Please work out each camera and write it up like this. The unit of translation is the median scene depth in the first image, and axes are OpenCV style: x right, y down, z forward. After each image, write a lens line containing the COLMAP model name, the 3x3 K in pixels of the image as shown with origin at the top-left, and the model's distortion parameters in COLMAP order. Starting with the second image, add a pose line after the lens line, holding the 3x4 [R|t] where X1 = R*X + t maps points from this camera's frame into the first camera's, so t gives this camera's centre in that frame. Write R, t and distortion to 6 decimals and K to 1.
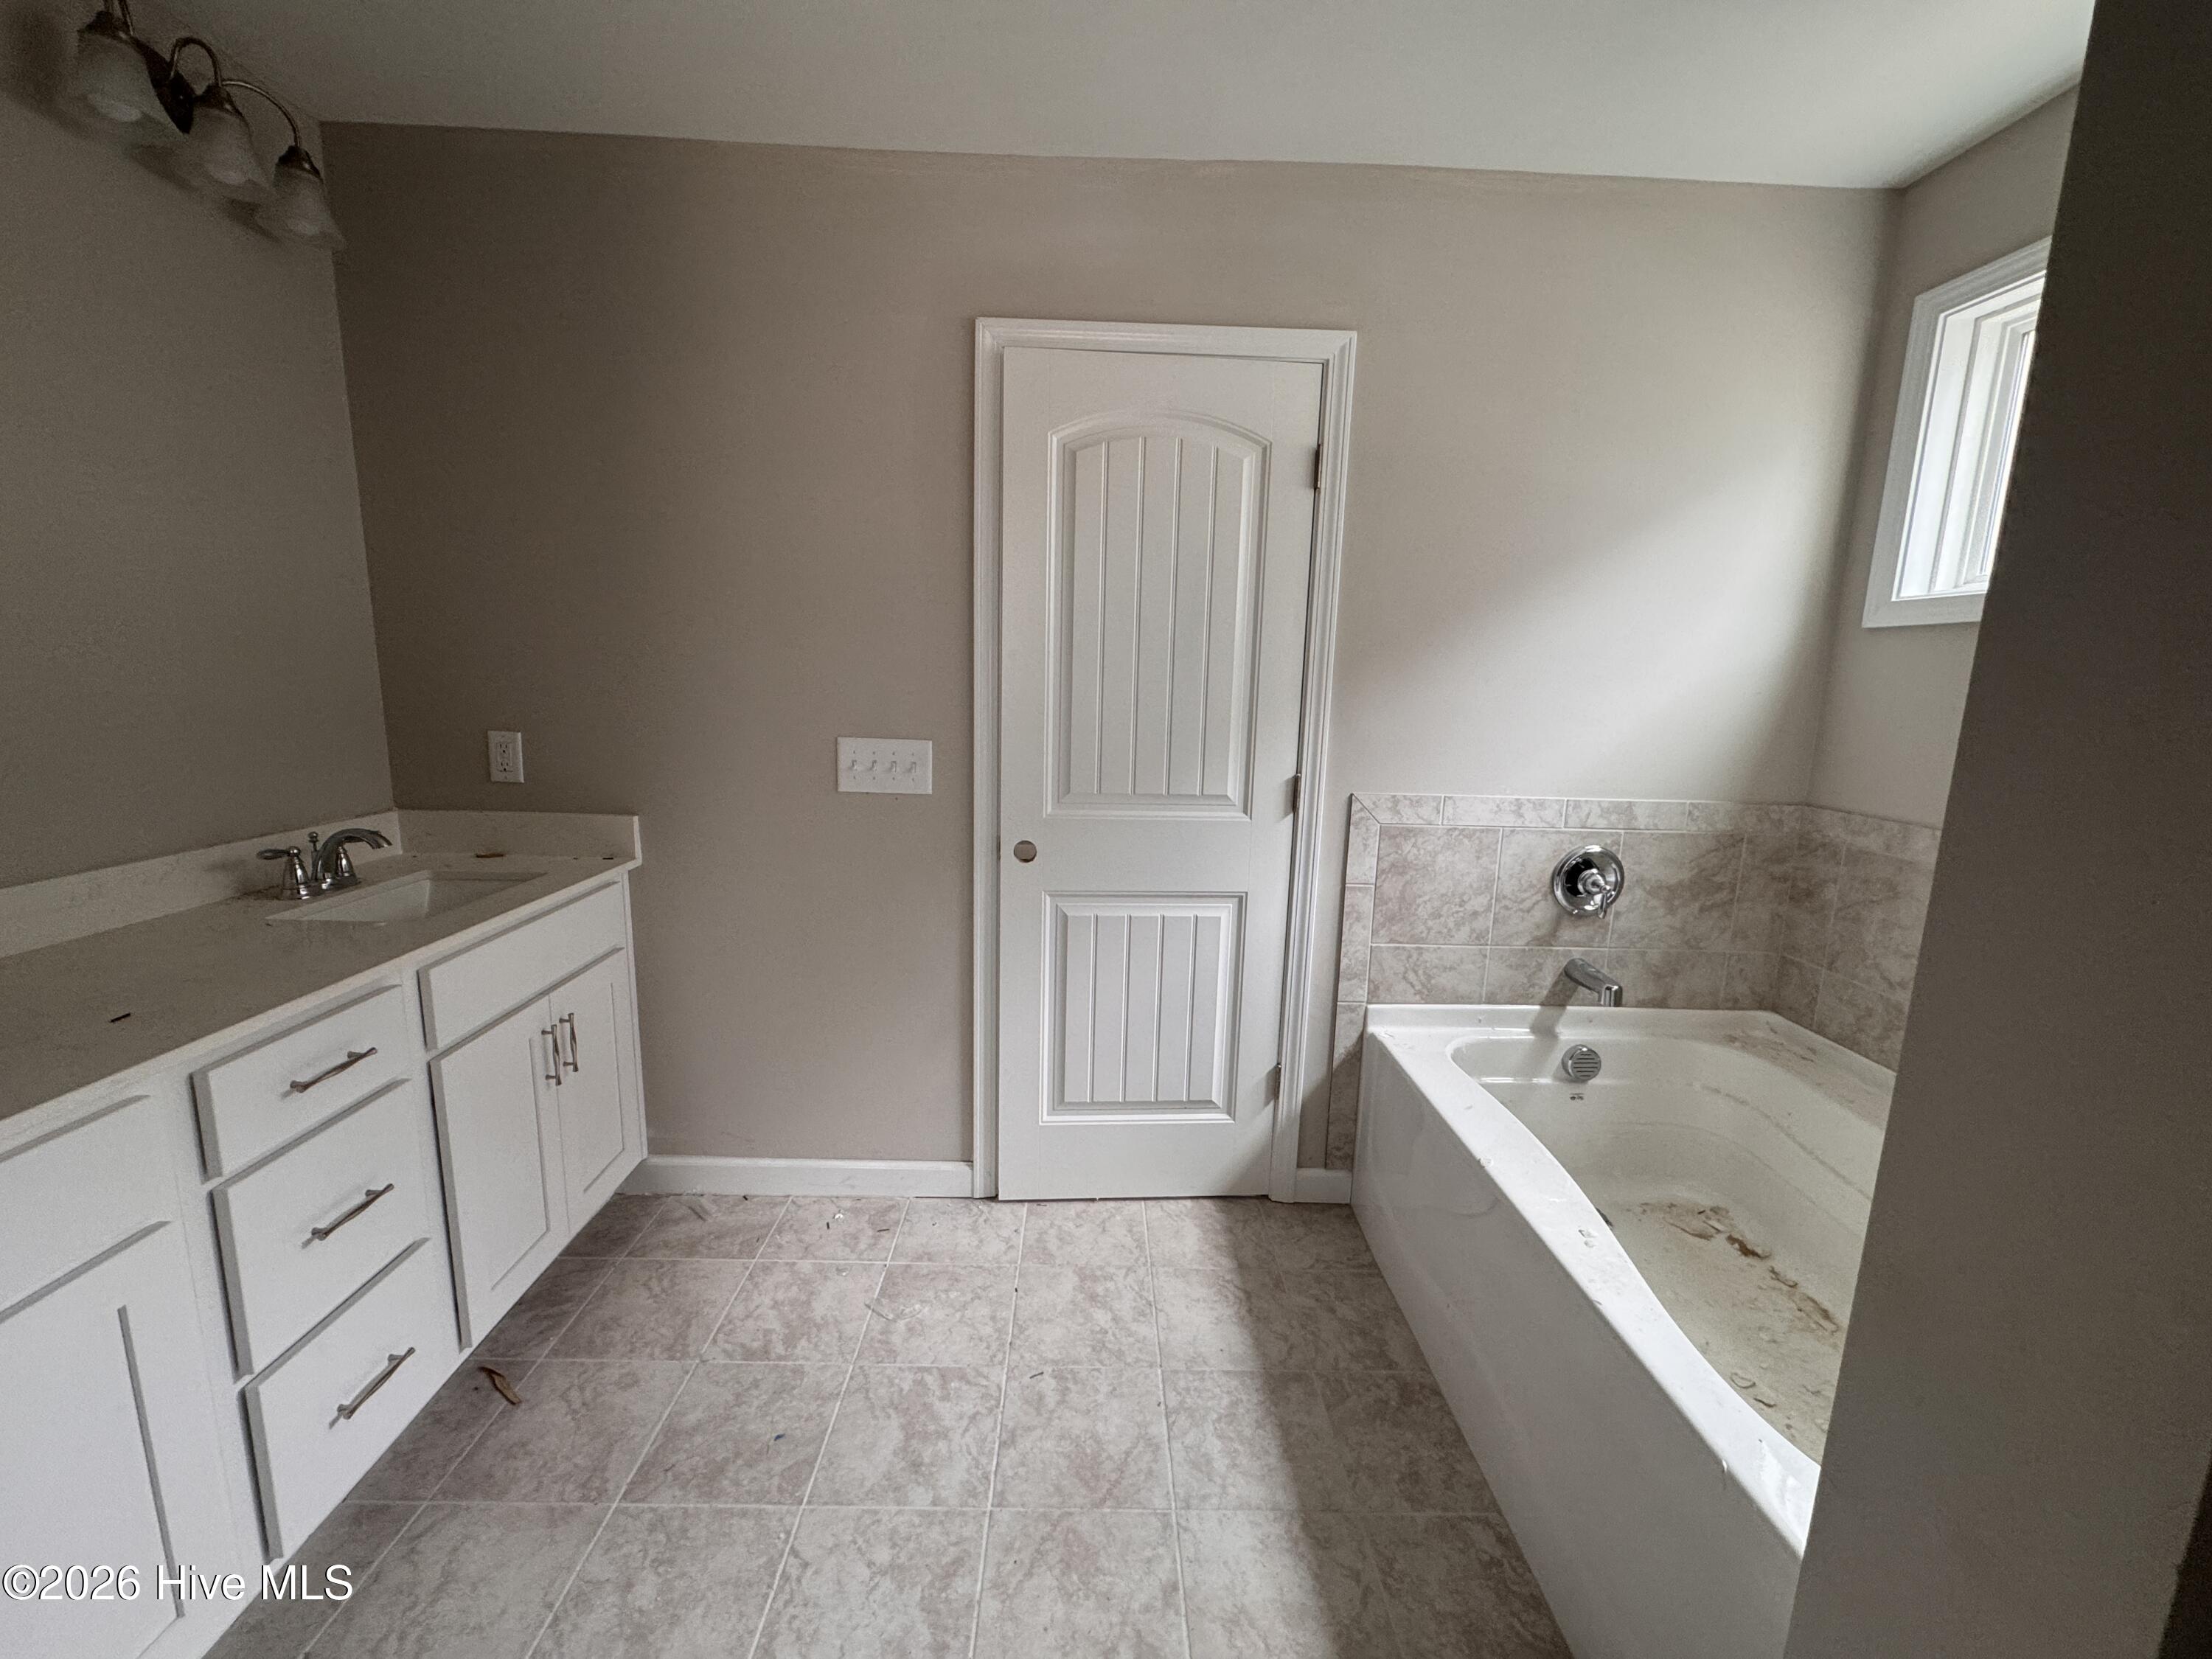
lens RADIAL K [[882.6, 0, 1106.0], [0, 882.6, 826.8], [0, 0, 1]] dist [-0.000068, -0.000226]
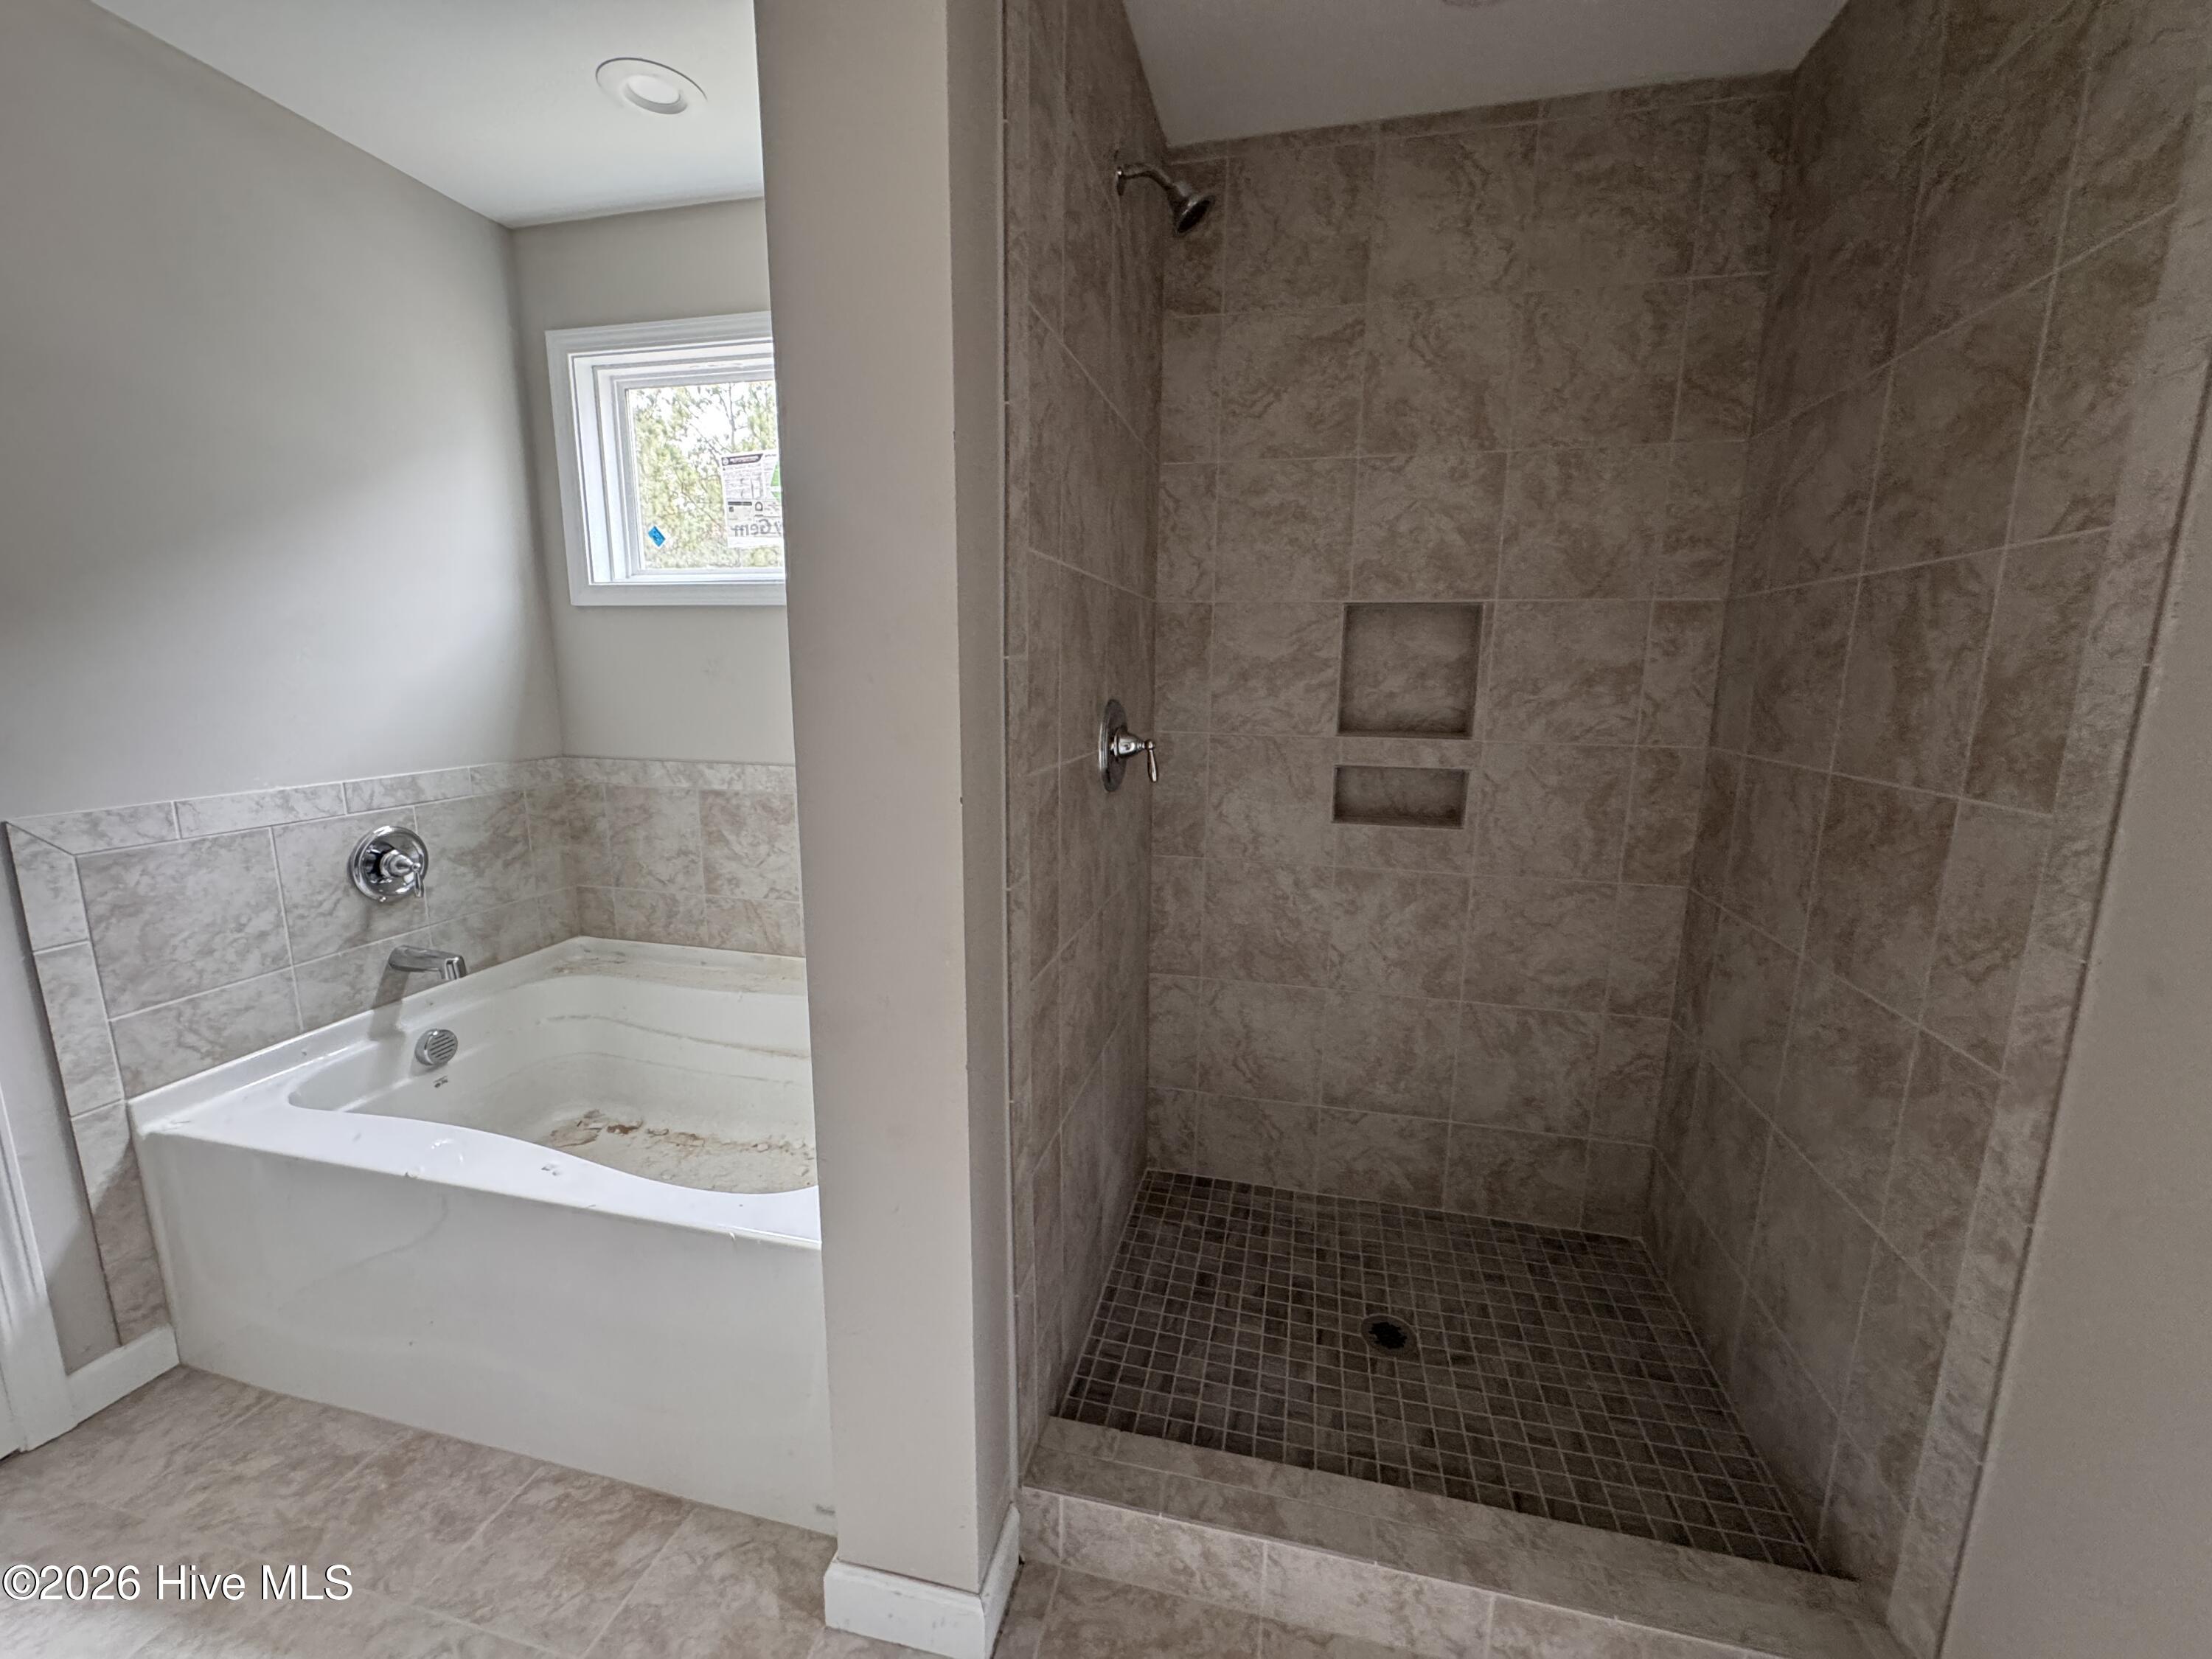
lens RADIAL K [[882.6, 0, 1106.0], [0, 882.6, 826.8], [0, 0, 1]] dist [-0.000068, -0.000226]
pose [[0.252268, -0.197858, 0.947213, -0.147633], [0.159147, 0.974026, 0.161074, -0.007913], [-0.954481, 0.110112, 0.277204, 0.001480]]
